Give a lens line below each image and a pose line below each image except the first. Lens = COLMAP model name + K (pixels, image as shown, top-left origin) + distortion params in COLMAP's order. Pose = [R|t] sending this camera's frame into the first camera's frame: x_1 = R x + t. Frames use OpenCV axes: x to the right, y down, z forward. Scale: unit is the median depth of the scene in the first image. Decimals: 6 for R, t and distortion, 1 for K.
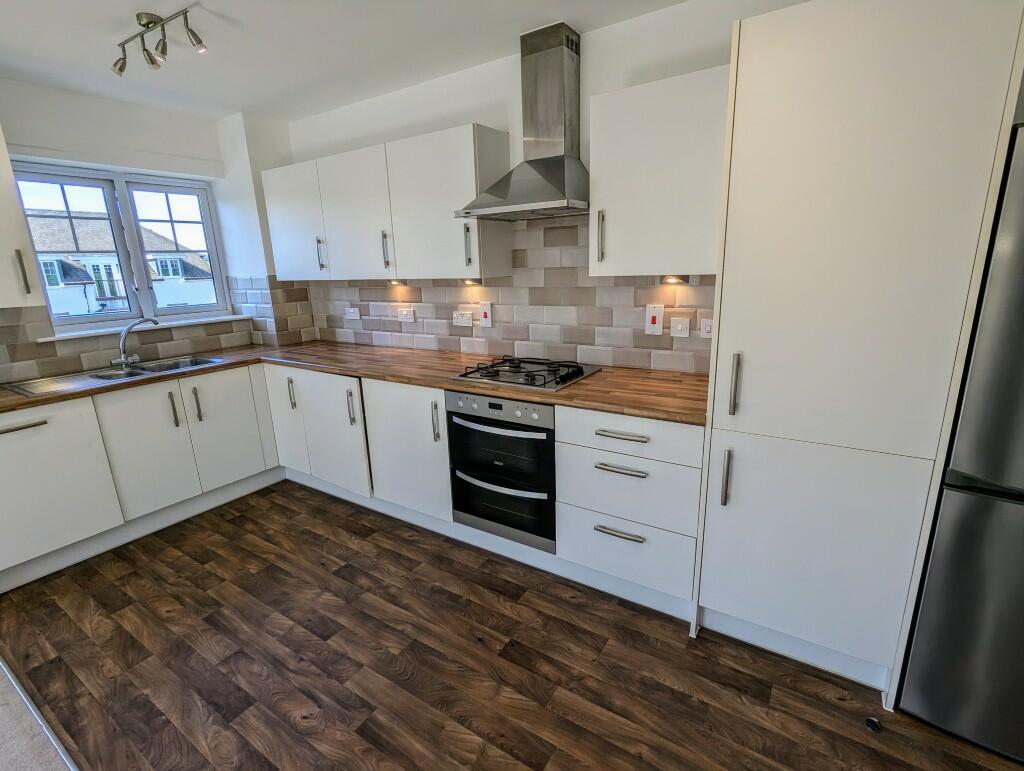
lens RADIAL K [[487.8, 0, 512.5], [0, 487.8, 388.3], [0, 0, 1]] dist [0.001646, 0.000475]
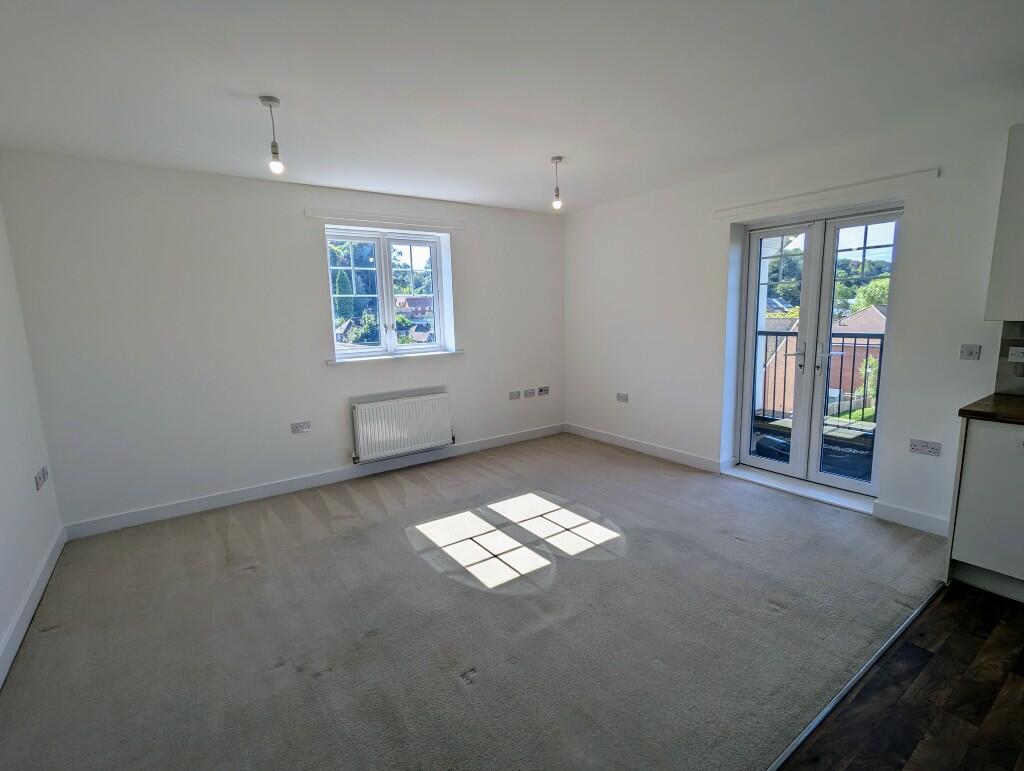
lens RADIAL K [[487.8, 0, 512.5], [0, 487.8, 388.3], [0, 0, 1]] dist [0.001646, 0.000475]
pose [[-0.363671, 0.194056, -0.911090, 0.184411], [-0.193569, 0.940969, 0.277685, -0.078218], [0.911194, 0.277345, -0.304639, 0.262533]]
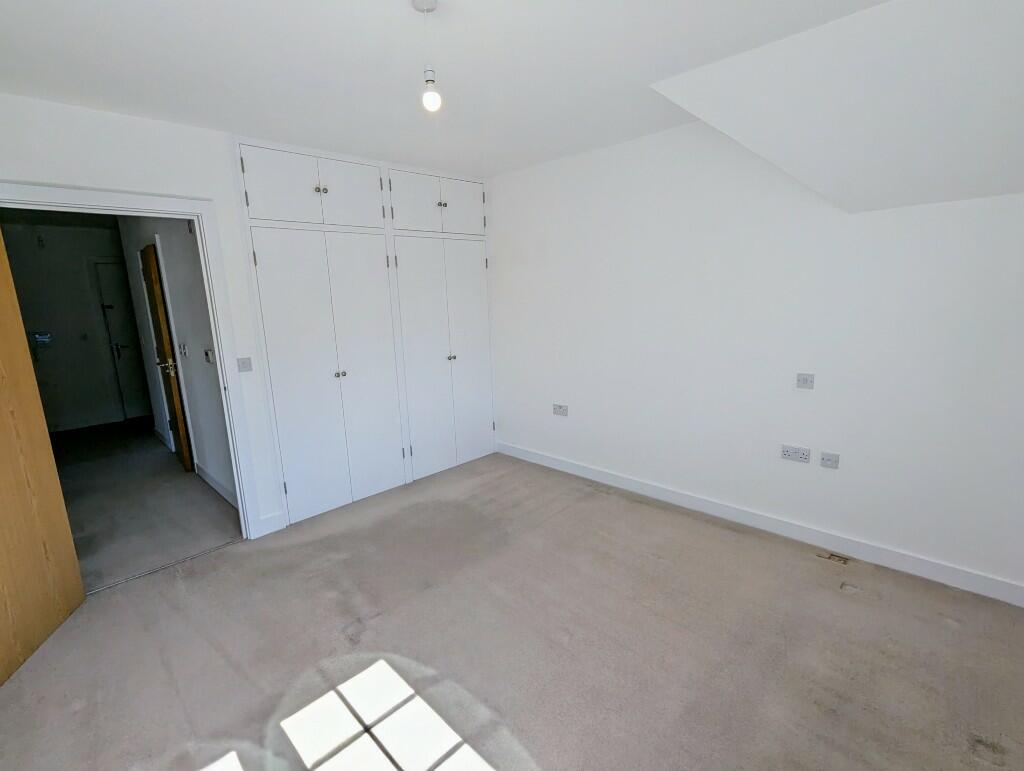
lens RADIAL K [[503.3, 0, 521.5], [0, 503.3, 380.9], [0, 0, 1]] dist [0.038905, -0.000132]
pose [[0.219993, -0.146863, 0.964383, -1.362191], [0.286999, 0.954593, 0.079902, 0.147288], [-0.932327, 0.259199, 0.252154, -0.538899]]
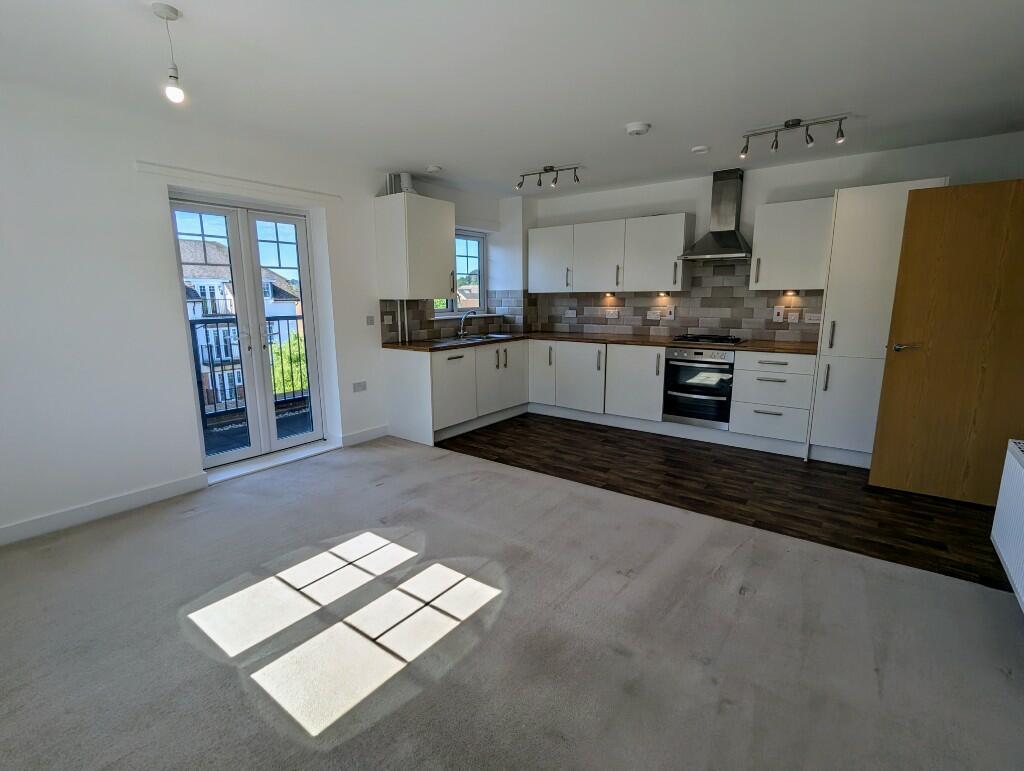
lens RADIAL K [[487.8, 0, 512.5], [0, 487.8, 388.3], [0, 0, 1]] dist [0.001646, 0.000475]
pose [[0.997508, 0.036762, -0.060227, -0.582539], [-0.040405, 0.997355, -0.060423, 0.287385], [0.057846, 0.062706, 0.996354, -0.887291]]
